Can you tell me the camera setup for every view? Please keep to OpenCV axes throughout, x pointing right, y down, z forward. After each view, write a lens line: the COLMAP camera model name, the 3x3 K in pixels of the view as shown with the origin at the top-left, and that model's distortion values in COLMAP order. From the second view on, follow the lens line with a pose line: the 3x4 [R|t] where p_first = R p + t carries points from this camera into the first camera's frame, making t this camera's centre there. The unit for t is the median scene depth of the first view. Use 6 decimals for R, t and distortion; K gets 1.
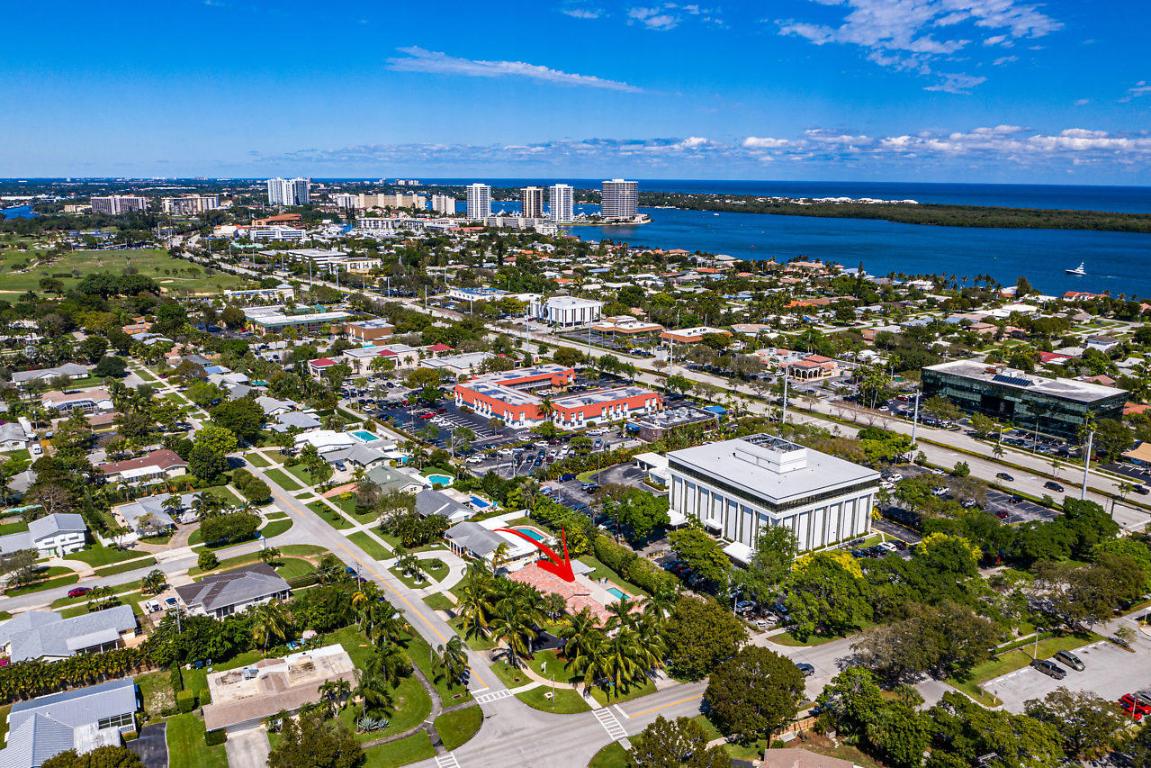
lens RADIAL K [[922.5, 0, 575.5], [0, 922.5, 384.0], [0, 0, 1]] dist [-0.031292, 0.007409]
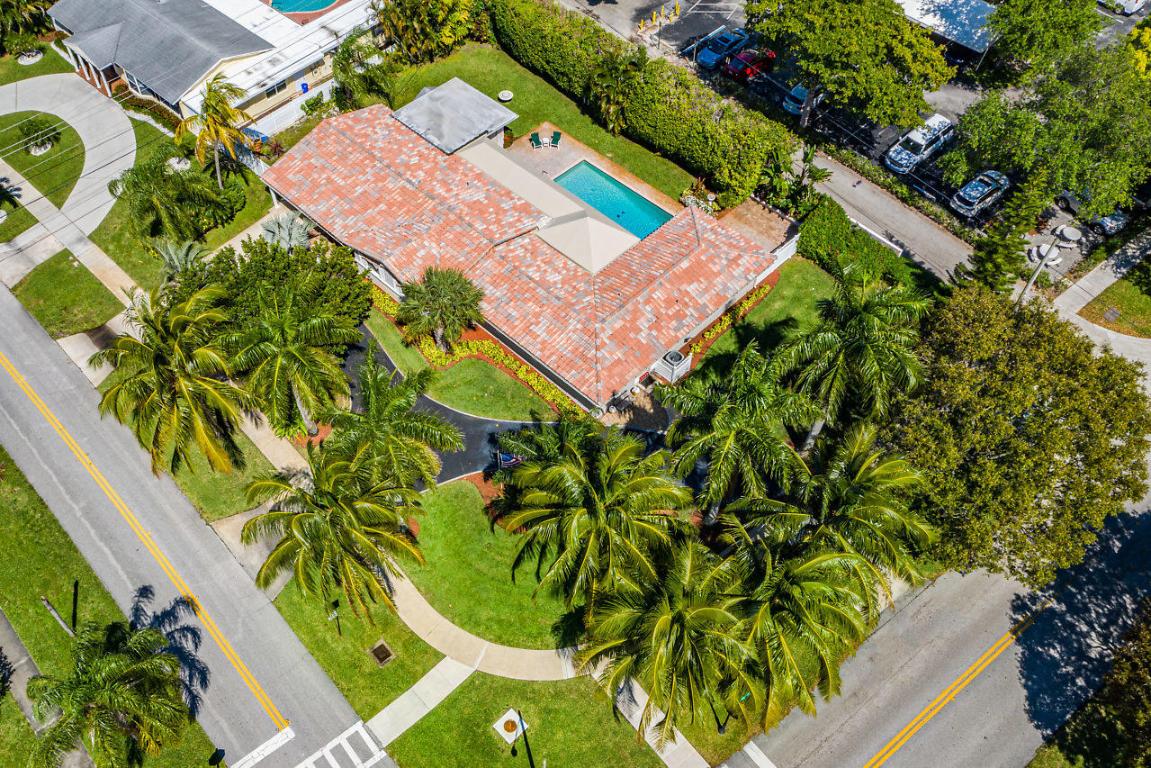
lens RADIAL K [[947.5, 0, 519.4], [0, 947.5, 446.0], [0, 0, 1]] dist [-0.032121, 0.001632]
pose [[0.982221, -0.164330, 0.090761, -0.029470], [0.059969, 0.732798, 0.677799, 0.059149], [-0.177892, -0.660305, 0.729624, 0.666604]]
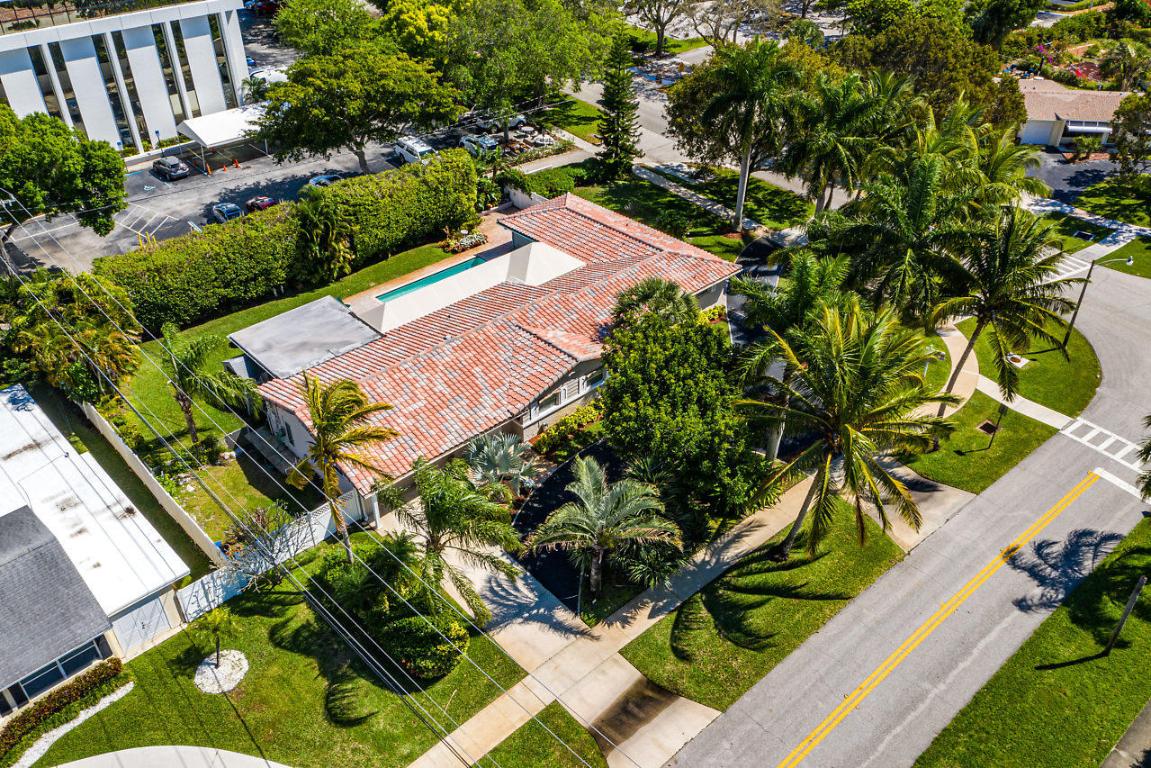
lens RADIAL K [[922.5, 0, 575.5], [0, 922.5, 384.0], [0, 0, 1]] dist [-0.031292, 0.007409]
pose [[-0.168691, -0.569971, 0.804162, -0.232514], [0.223470, 0.772494, 0.594403, 0.072014], [-0.960002, 0.279977, -0.002942, 0.925010]]
